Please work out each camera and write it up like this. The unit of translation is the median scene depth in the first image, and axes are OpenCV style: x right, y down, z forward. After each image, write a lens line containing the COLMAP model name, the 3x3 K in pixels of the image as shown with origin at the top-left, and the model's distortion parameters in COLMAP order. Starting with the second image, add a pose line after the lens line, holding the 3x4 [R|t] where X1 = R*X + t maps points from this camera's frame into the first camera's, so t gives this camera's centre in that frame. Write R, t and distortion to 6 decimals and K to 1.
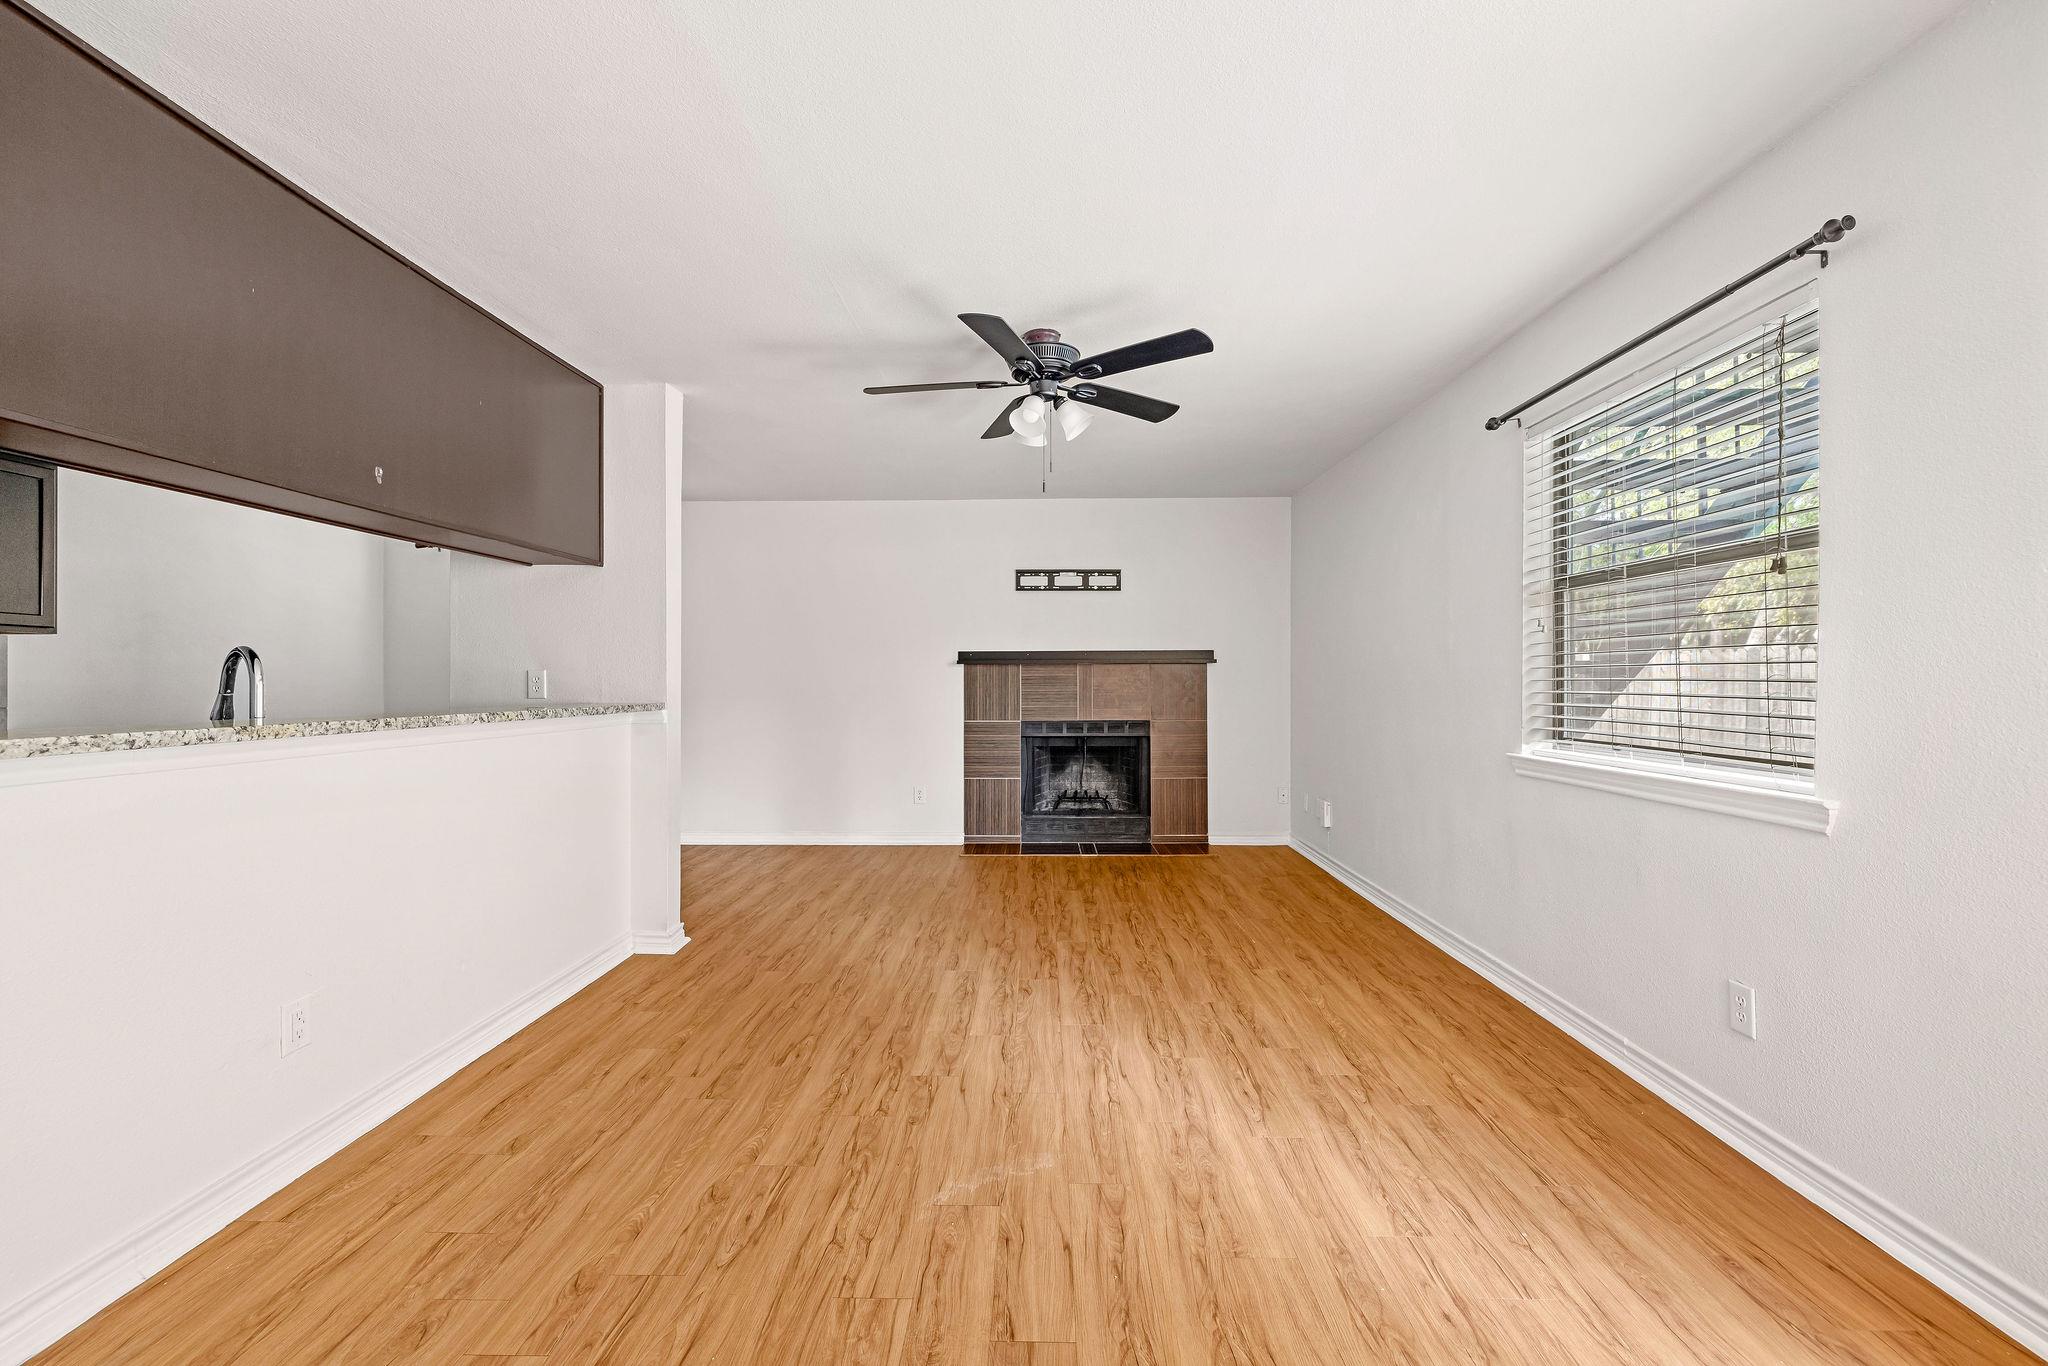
lens RADIAL K [[856.9, 0, 1030.3], [0, 856.9, 681.0], [0, 0, 1]] dist [0.000367, -0.001211]
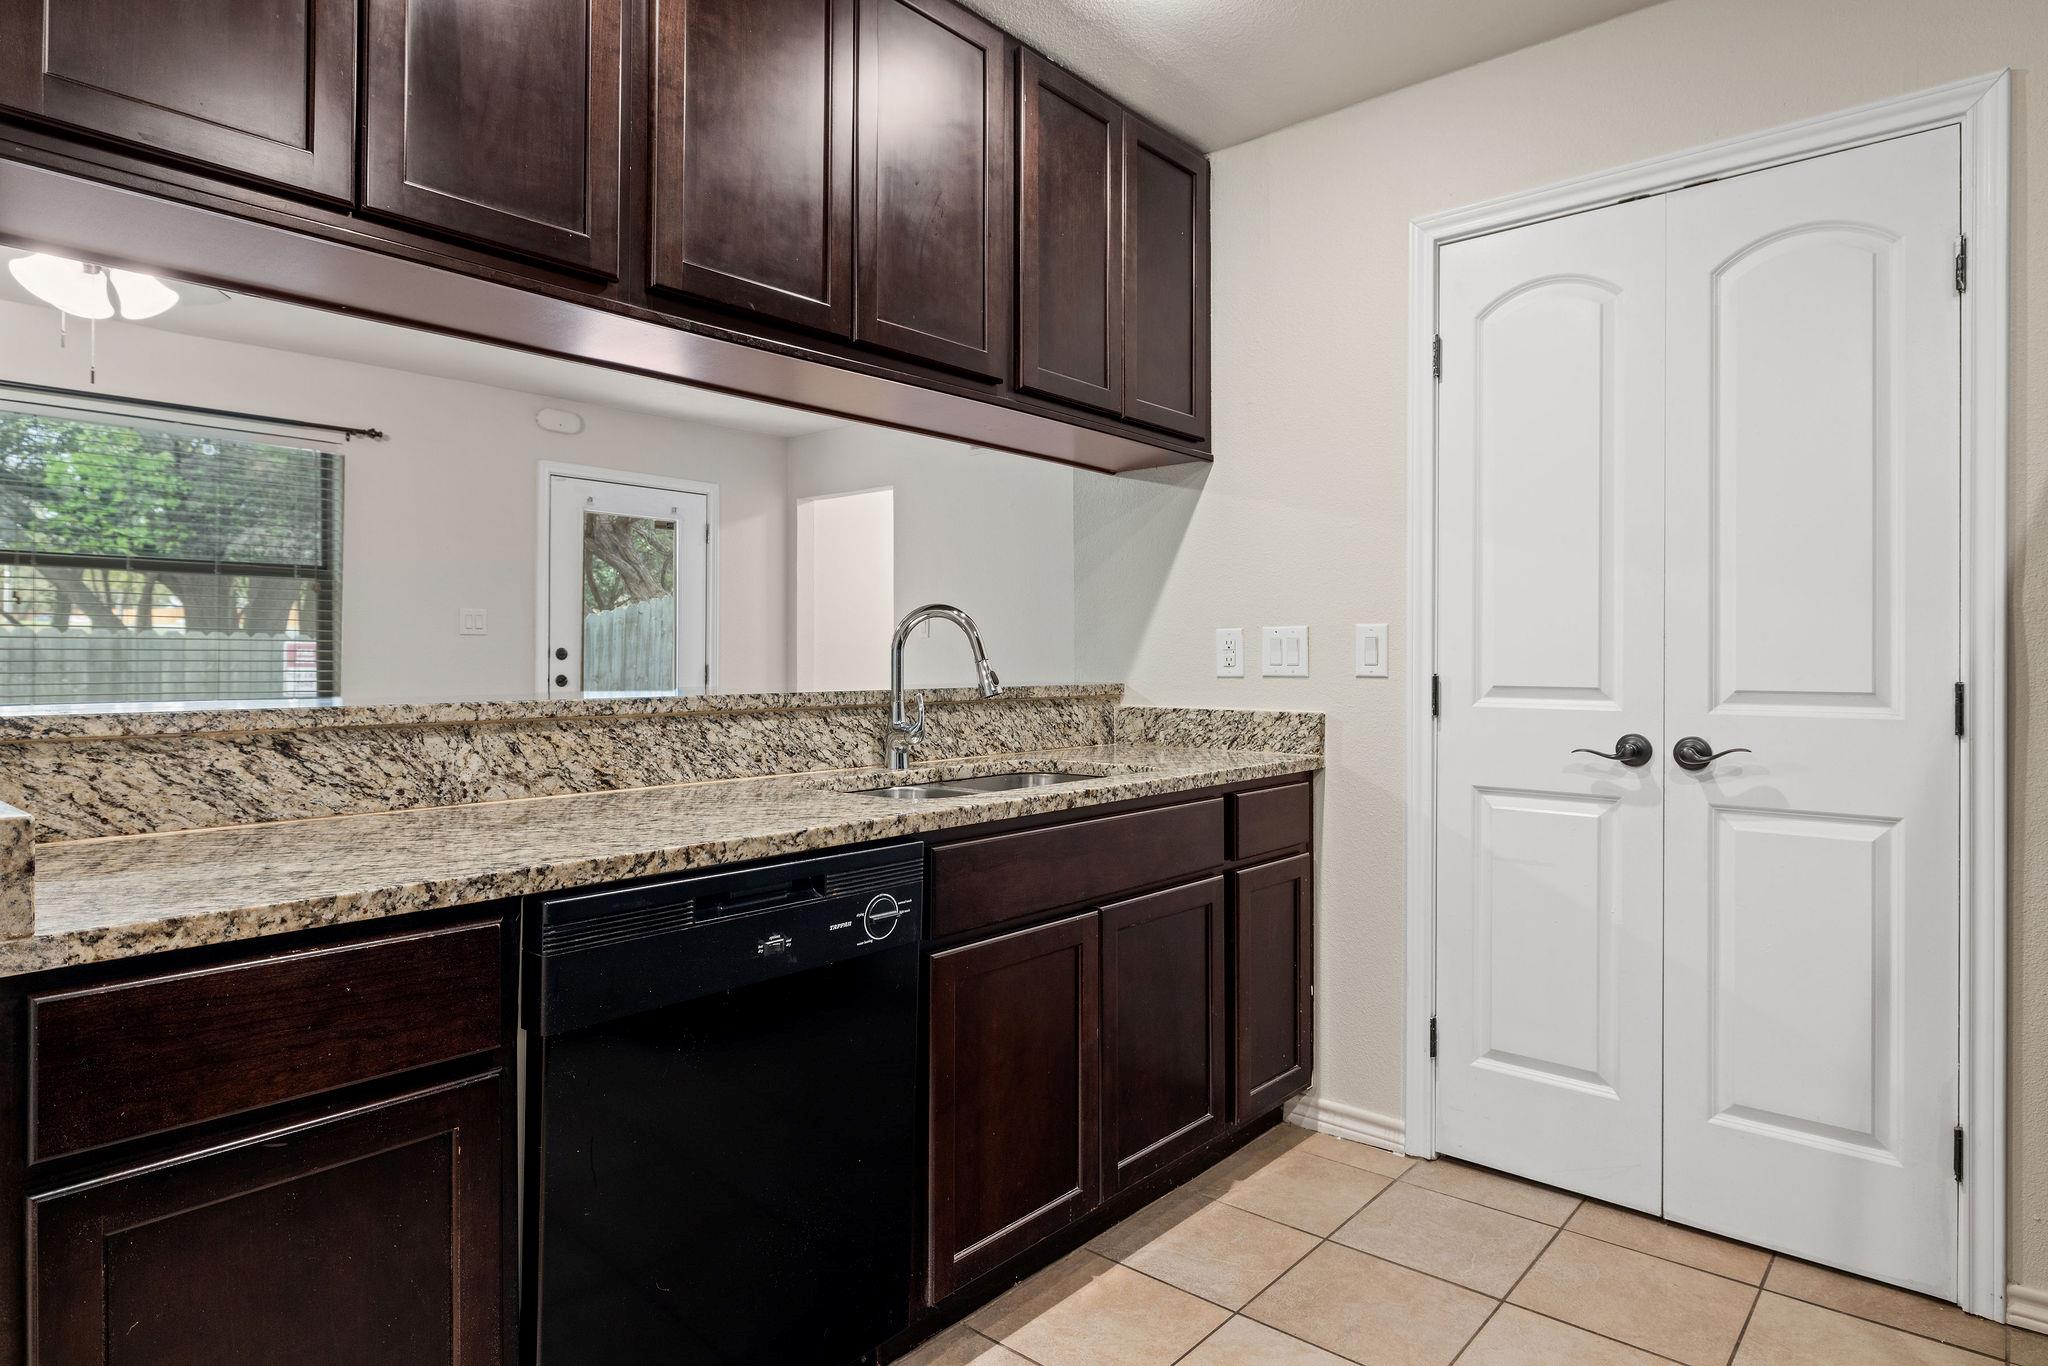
lens RADIAL K [[1152.8, 0, 1019.3], [0, 1152.8, 657.8], [0, 0, 1]] dist [-0.003273, -0.001152]
pose [[-0.769701, 0.001304, 0.638403, -1.197039], [0.001246, 0.999999, -0.000540, 0.008268], [-0.638403, 0.000380, -0.769702, 1.266809]]
